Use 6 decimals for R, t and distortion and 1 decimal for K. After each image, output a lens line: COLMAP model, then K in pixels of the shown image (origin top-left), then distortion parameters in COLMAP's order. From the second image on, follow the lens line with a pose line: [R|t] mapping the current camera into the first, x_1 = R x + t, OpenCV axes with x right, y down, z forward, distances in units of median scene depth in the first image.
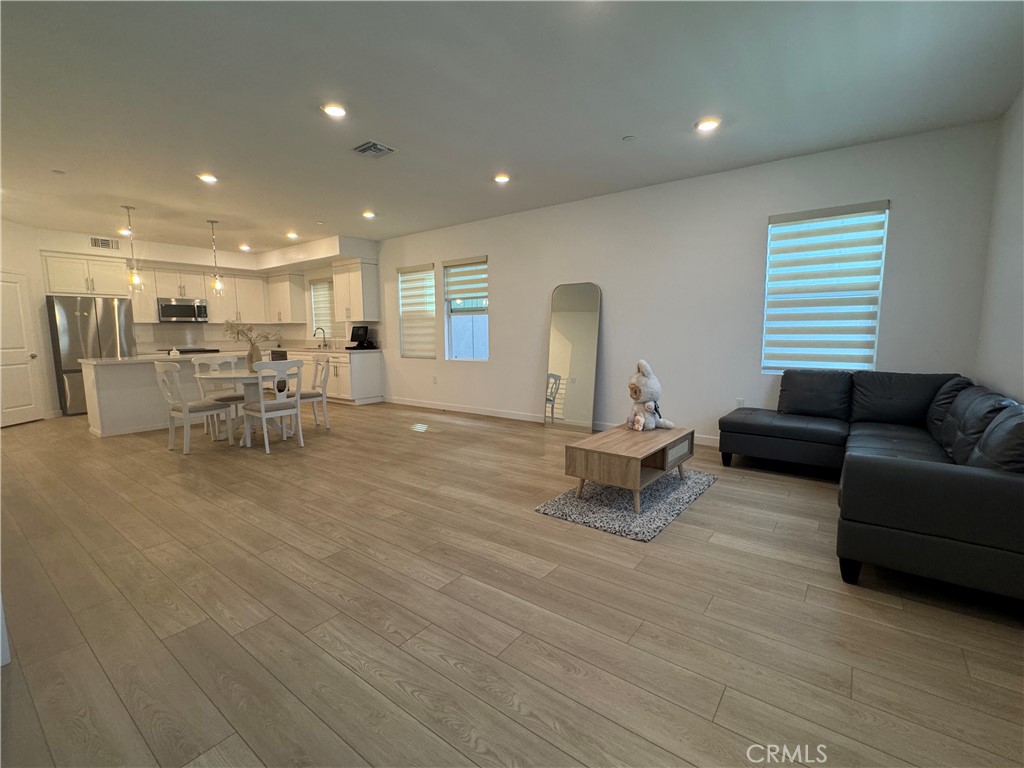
lens RADIAL K [[457.8, 0, 509.5], [0, 457.8, 384.3], [0, 0, 1]] dist [0.000355, -0.000193]
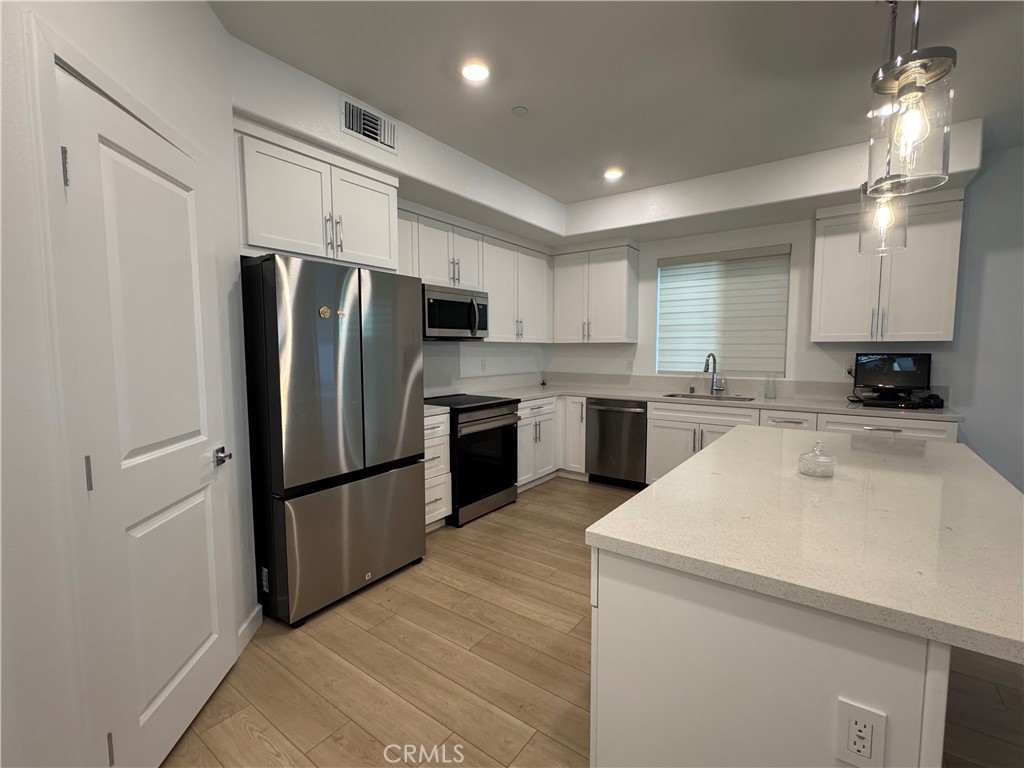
lens RADIAL K [[457.8, 0, 507.3], [0, 457.8, 383.5], [0, 0, 1]] dist [0.000355, -0.000193]
pose [[0.999715, 0.007782, 0.022548, -1.011573], [-0.006873, 0.999170, -0.040152, -0.112184], [-0.022842, 0.039985, 0.998939, 0.827753]]
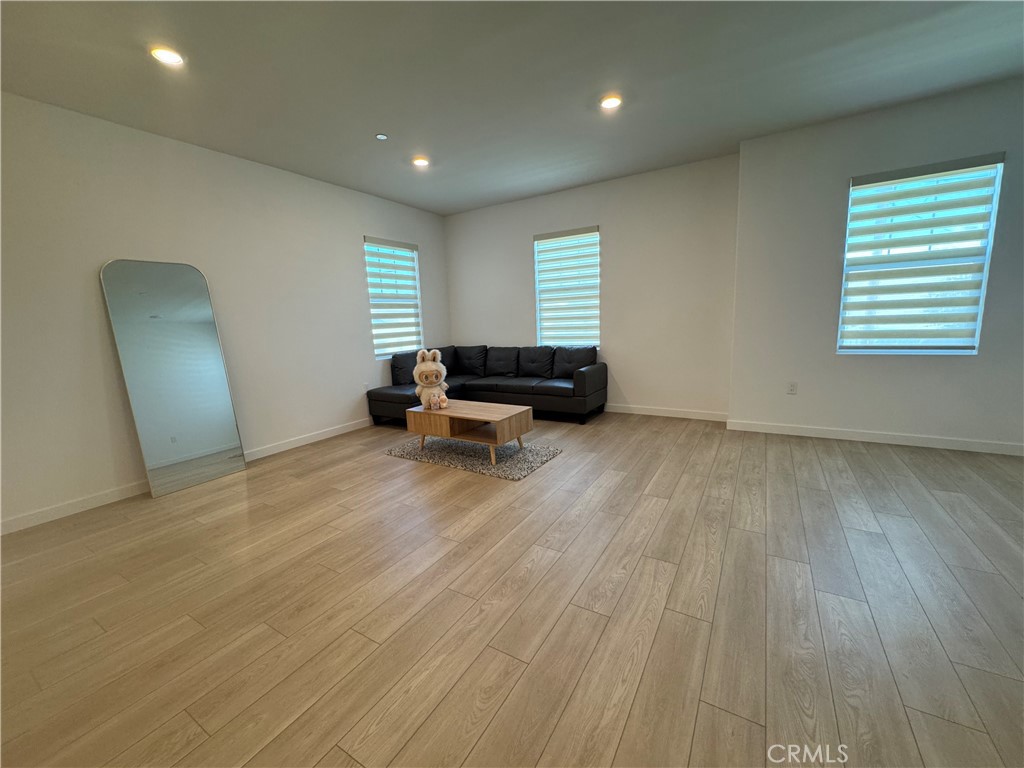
lens RADIAL K [[412.0, 0, 516.0], [0, 412.0, 382.3], [0, 0, 1]] dist [0.001955, -0.001045]
pose [[-0.111259, -0.140282, 0.983841, -0.504186], [0.159111, 0.974702, 0.156972, -0.065552], [-0.980972, 0.174004, -0.086124, 0.588411]]
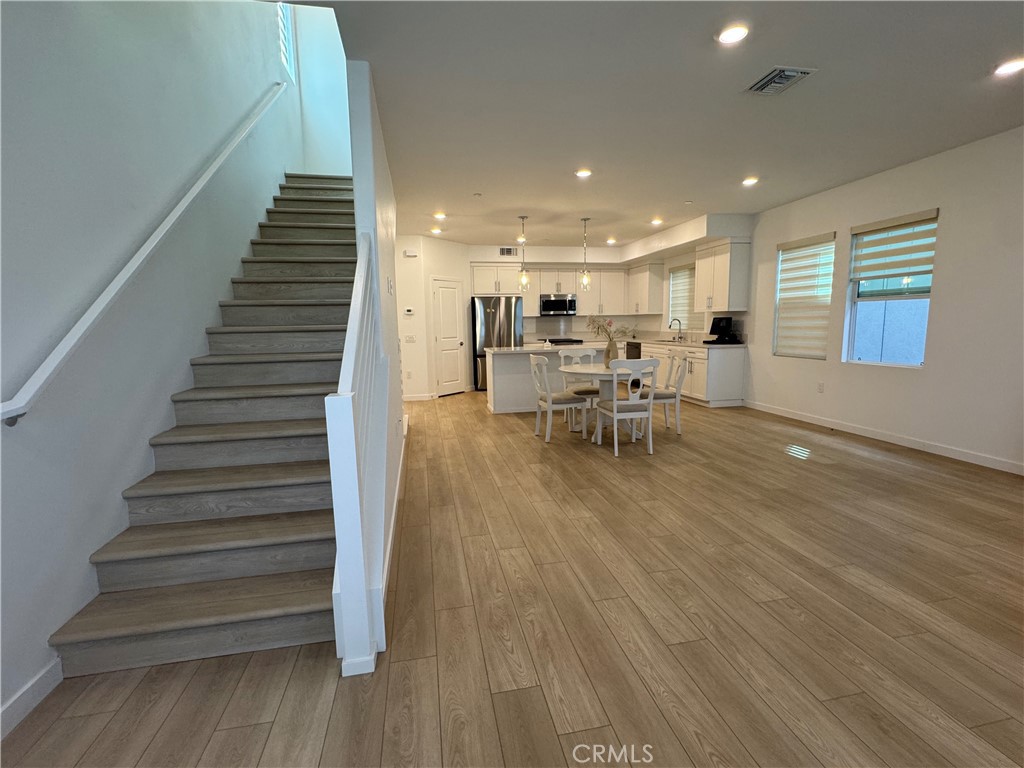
lens RADIAL K [[457.8, 0, 514.7], [0, 457.8, 384.3], [0, 0, 1]] dist [0.000355, -0.000193]
pose [[0.754627, 0.083817, -0.650778, -0.068395], [-0.065628, 0.996476, 0.052241, -0.027416], [0.652864, 0.003287, 0.757468, 0.120171]]
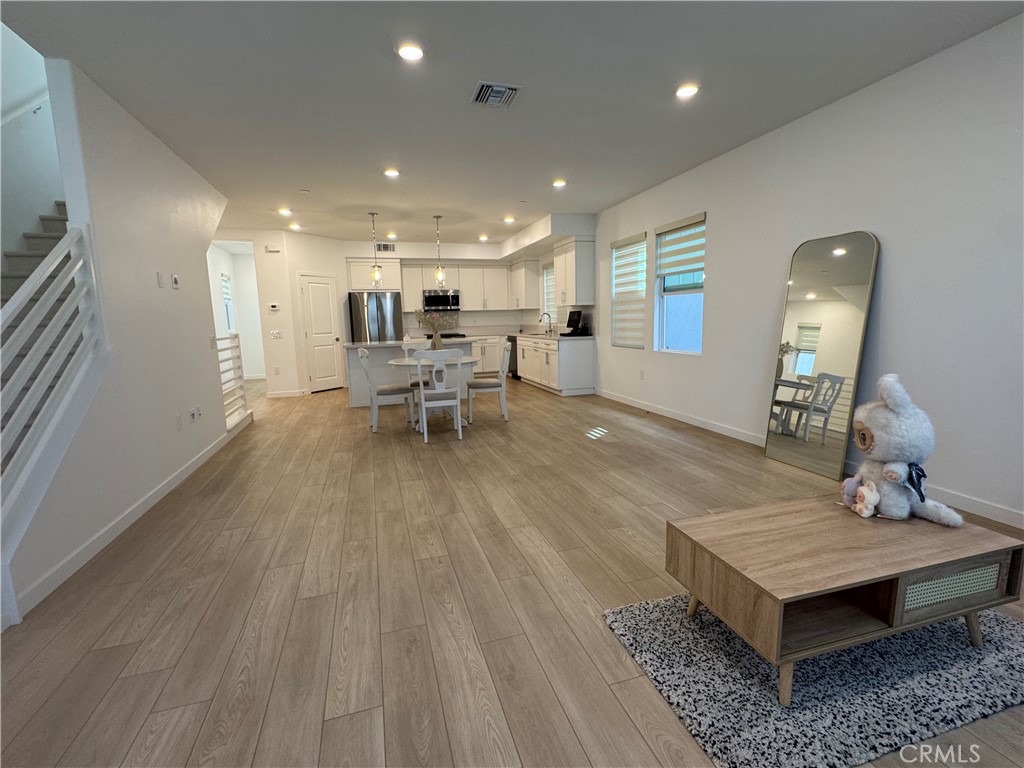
lens RADIAL K [[457.8, 0, 514.1], [0, 457.8, 384.4], [0, 0, 1]] dist [0.000355, -0.000193]
pose [[0.817575, 0.071782, -0.571330, 0.160709], [-0.049549, 0.997289, 0.054395, -0.033105], [0.573686, -0.016163, 0.818916, 0.244023]]
